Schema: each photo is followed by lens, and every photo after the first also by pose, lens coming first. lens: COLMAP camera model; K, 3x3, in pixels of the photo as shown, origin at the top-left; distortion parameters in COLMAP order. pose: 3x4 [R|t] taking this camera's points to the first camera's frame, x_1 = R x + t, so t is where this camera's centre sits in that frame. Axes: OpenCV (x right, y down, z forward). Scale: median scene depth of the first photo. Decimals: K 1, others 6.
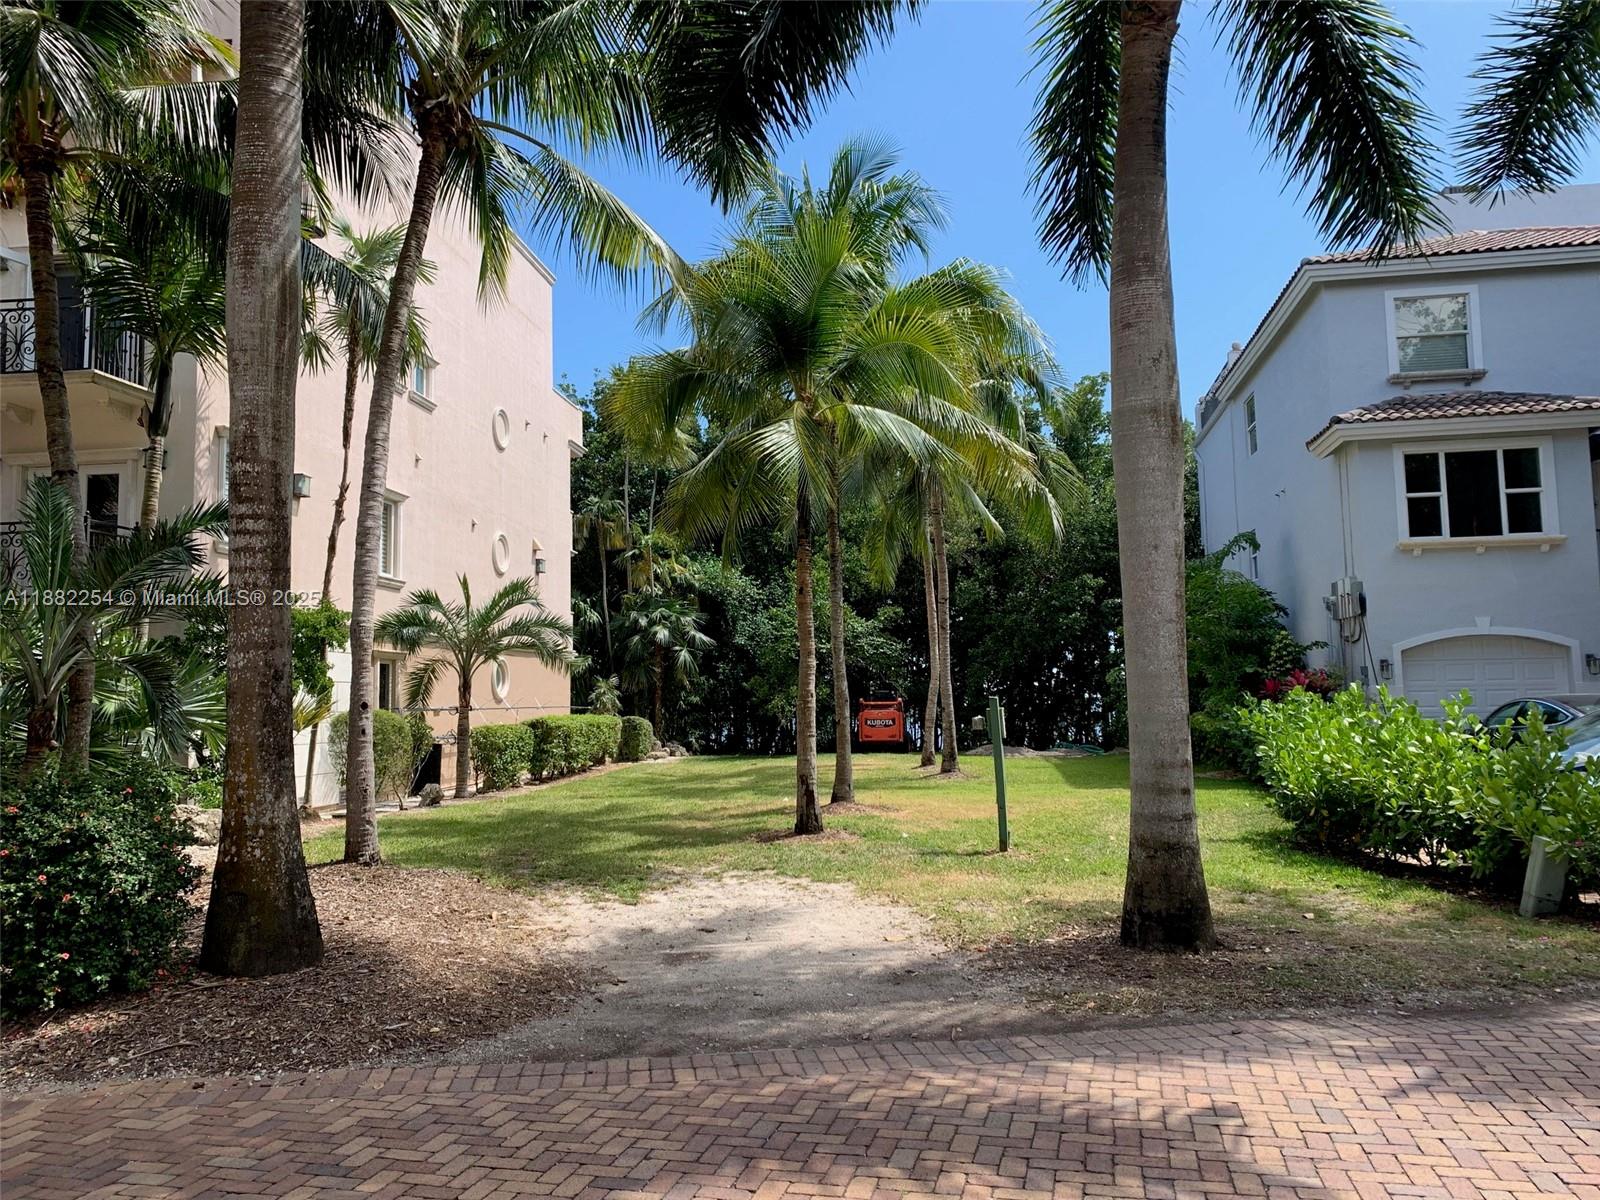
lens RADIAL K [[1222.3, 0, 811.8], [0, 1222.3, 599.5], [0, 0, 1]] dist [0.007643, -0.004376]
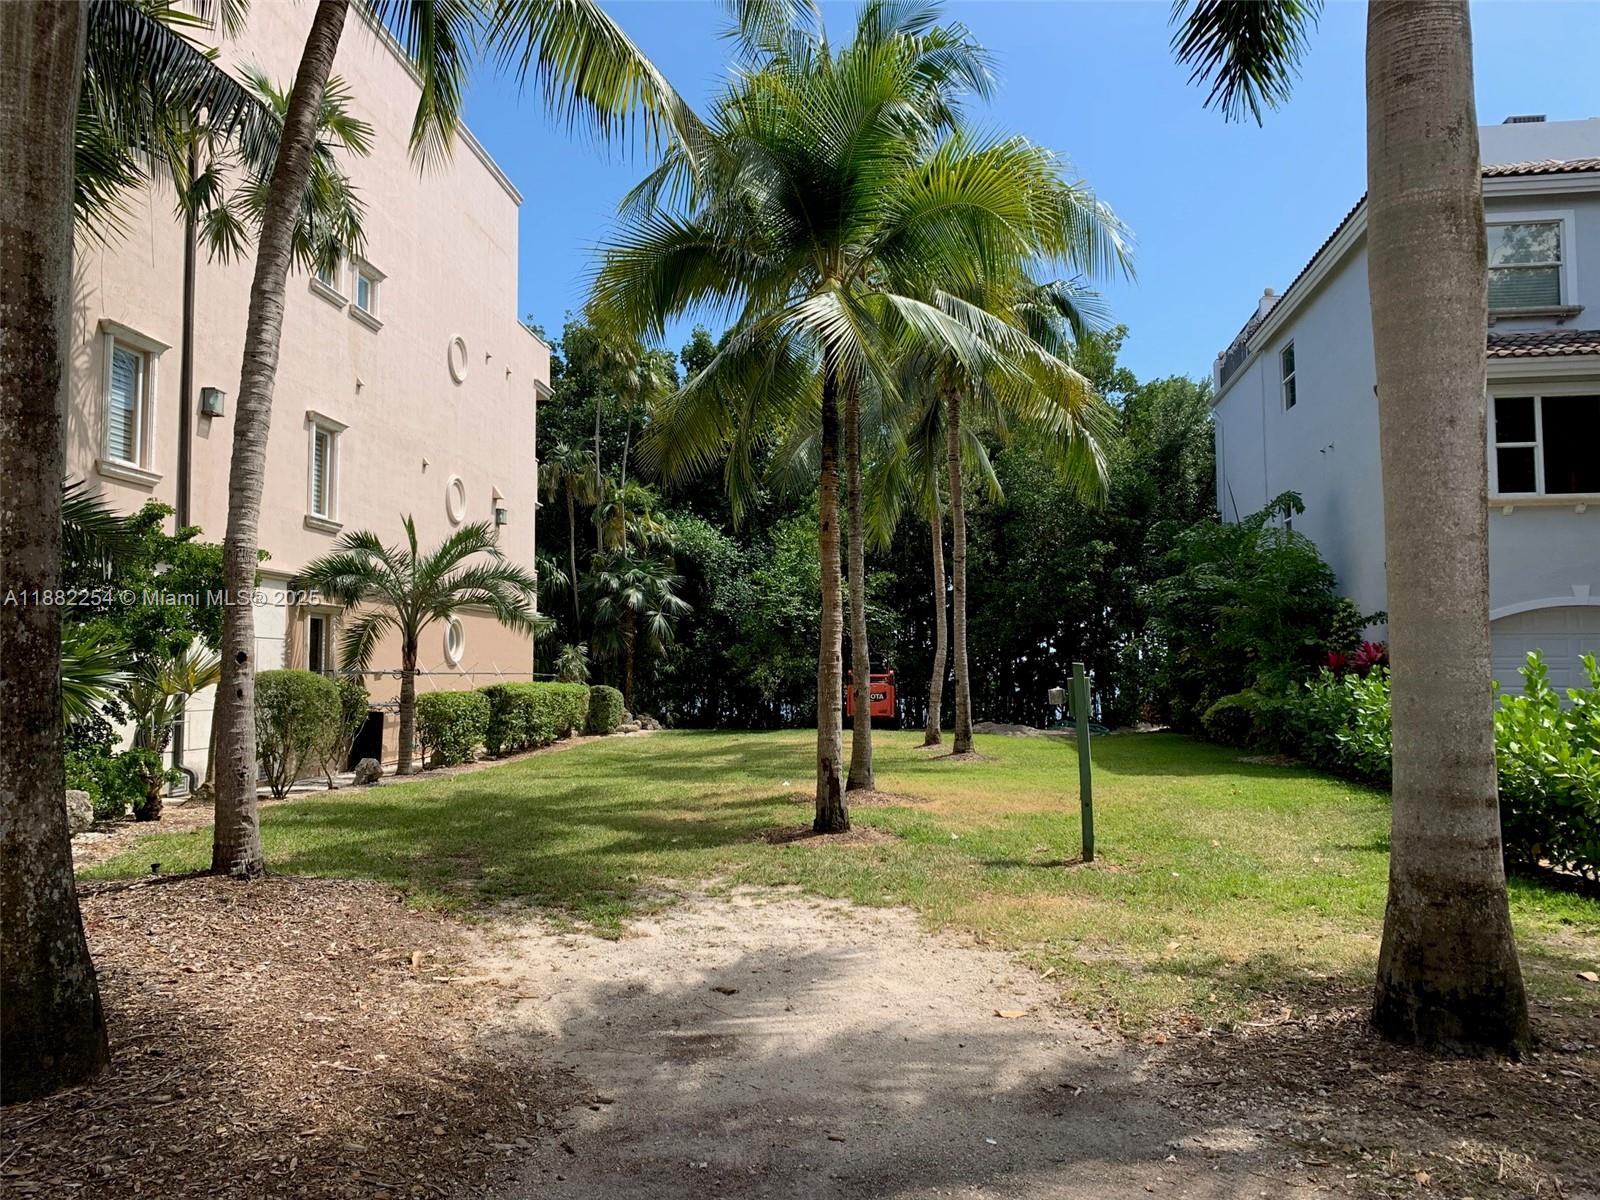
lens RADIAL K [[1222.3, 0, 811.8], [0, 1222.3, 599.5], [0, 0, 1]] dist [0.007643, -0.004376]
pose [[0.999473, 0.017393, 0.027425, -0.028985], [-0.017955, 0.999631, 0.020374, 0.018295], [-0.027061, -0.020855, 0.999416, 0.155340]]
